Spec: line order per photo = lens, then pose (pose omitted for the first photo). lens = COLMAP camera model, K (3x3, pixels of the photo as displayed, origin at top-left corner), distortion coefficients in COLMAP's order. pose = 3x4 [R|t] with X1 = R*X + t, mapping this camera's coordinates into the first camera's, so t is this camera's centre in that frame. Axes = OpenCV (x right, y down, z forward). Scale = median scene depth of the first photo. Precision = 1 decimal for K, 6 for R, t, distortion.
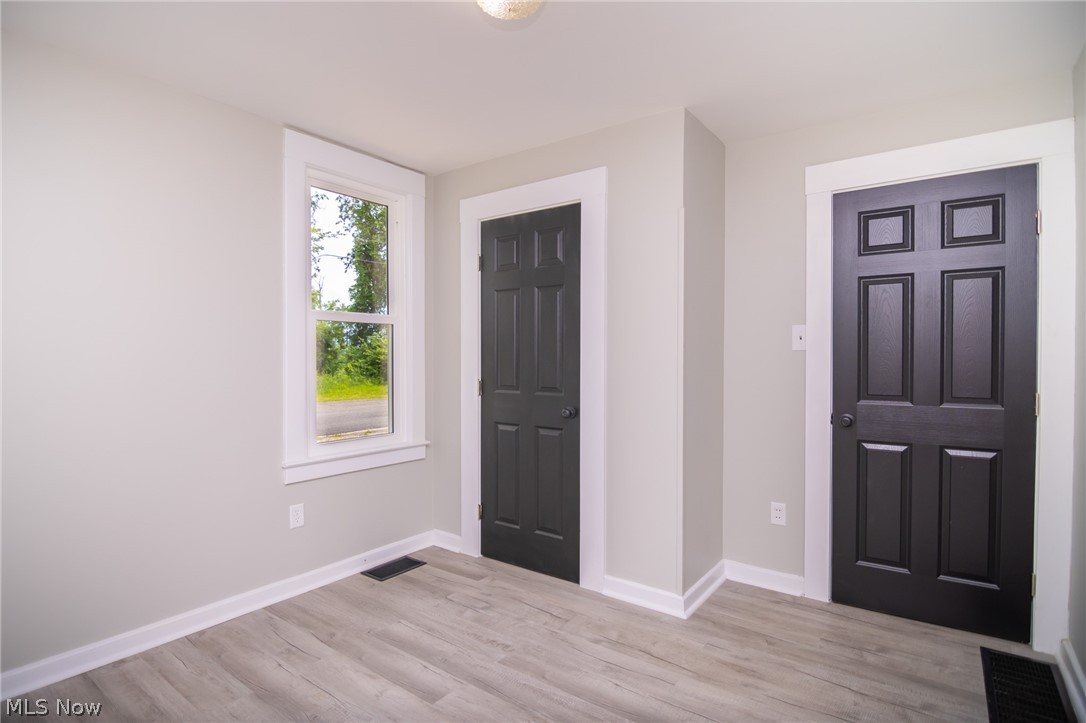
lens RADIAL K [[550.0, 0, 546.7], [0, 550.0, 352.2], [0, 0, 1]] dist [-0.000336, -0.001646]
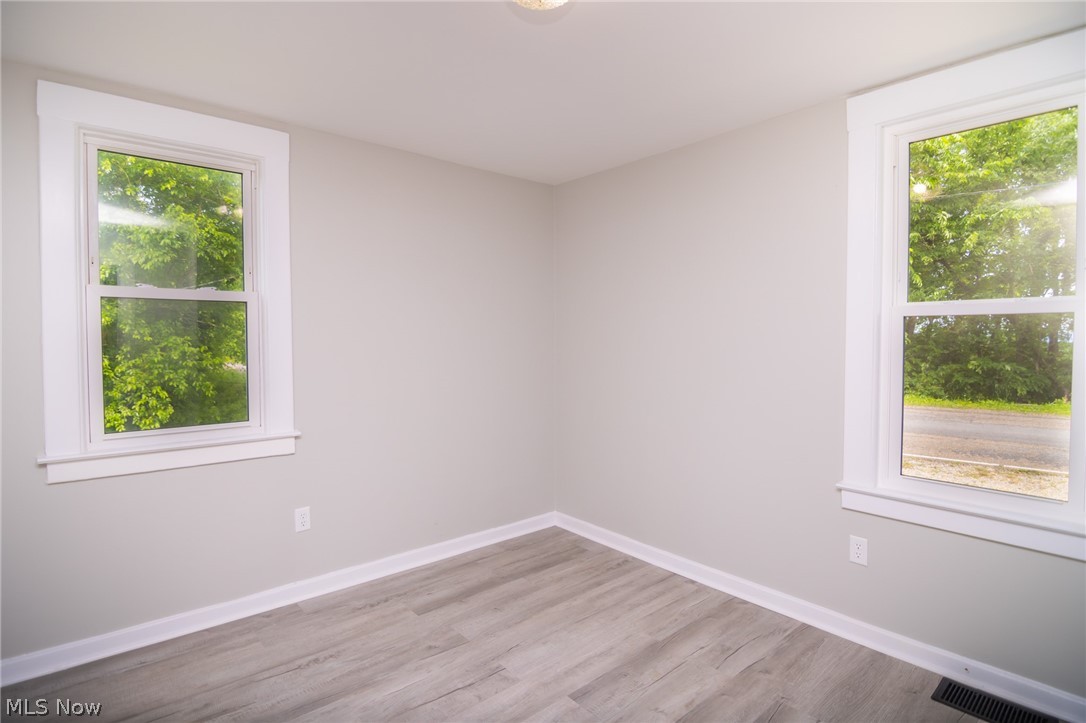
lens RADIAL K [[550.0, 0, 547.1], [0, 550.0, 358.5], [0, 0, 1]] dist [-0.000336, -0.001646]
pose [[-0.214247, 0.022064, -0.976530, 0.500022], [-0.009368, 0.999652, 0.024642, -0.015466], [0.976735, 0.014427, -0.213966, 0.752102]]
